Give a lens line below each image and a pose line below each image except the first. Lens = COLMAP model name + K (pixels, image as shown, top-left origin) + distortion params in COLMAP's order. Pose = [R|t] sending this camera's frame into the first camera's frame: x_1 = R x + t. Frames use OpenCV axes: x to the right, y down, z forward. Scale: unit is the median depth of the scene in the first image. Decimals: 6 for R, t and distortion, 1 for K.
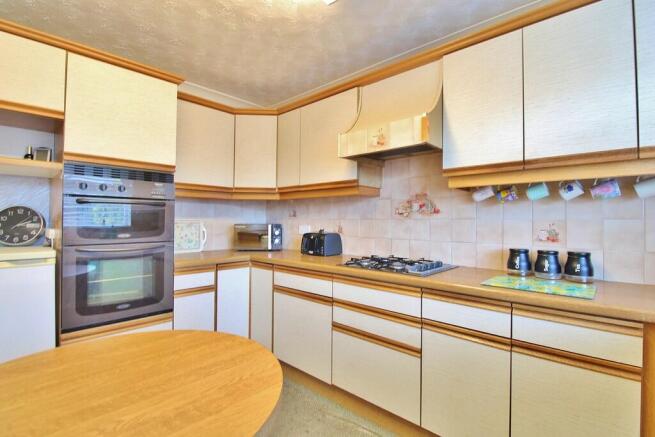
lens RADIAL K [[307.4, 0, 327.5], [0, 307.4, 218.5], [0, 0, 1]] dist [-0.008734, -0.000839]
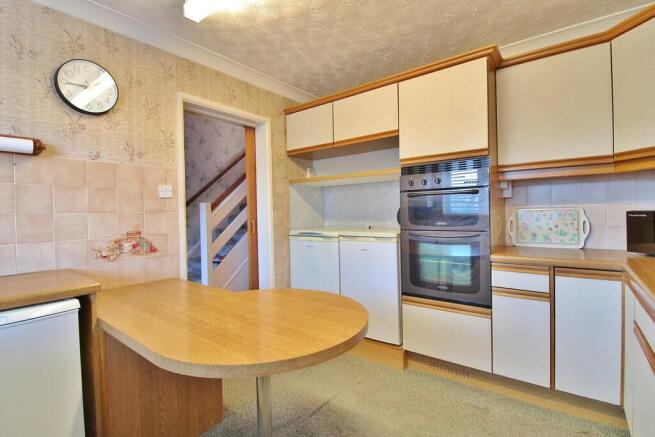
lens RADIAL K [[307.4, 0, 327.5], [0, 307.4, 218.5], [0, 0, 1]] dist [-0.008734, -0.000839]
pose [[0.085101, 0.011680, -0.996304, 0.380750], [0.028084, 0.999506, 0.014116, 0.010517], [0.995976, -0.029182, 0.084731, 0.476792]]
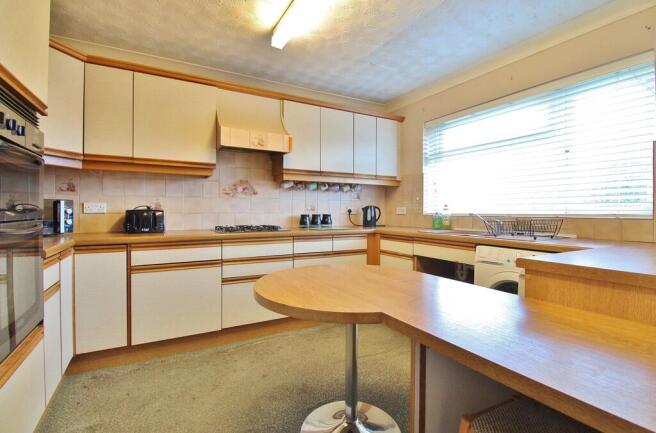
lens RADIAL K [[304.9, 0, 328.0], [0, 304.9, 216.5], [0, 0, 1]] dist [-0.003052, -0.000637]
pose [[0.321184, -0.024273, 0.946706, -0.994727], [-0.009493, 0.999539, 0.028849, 0.046634], [-0.946969, -0.018253, 0.320805, 0.205678]]
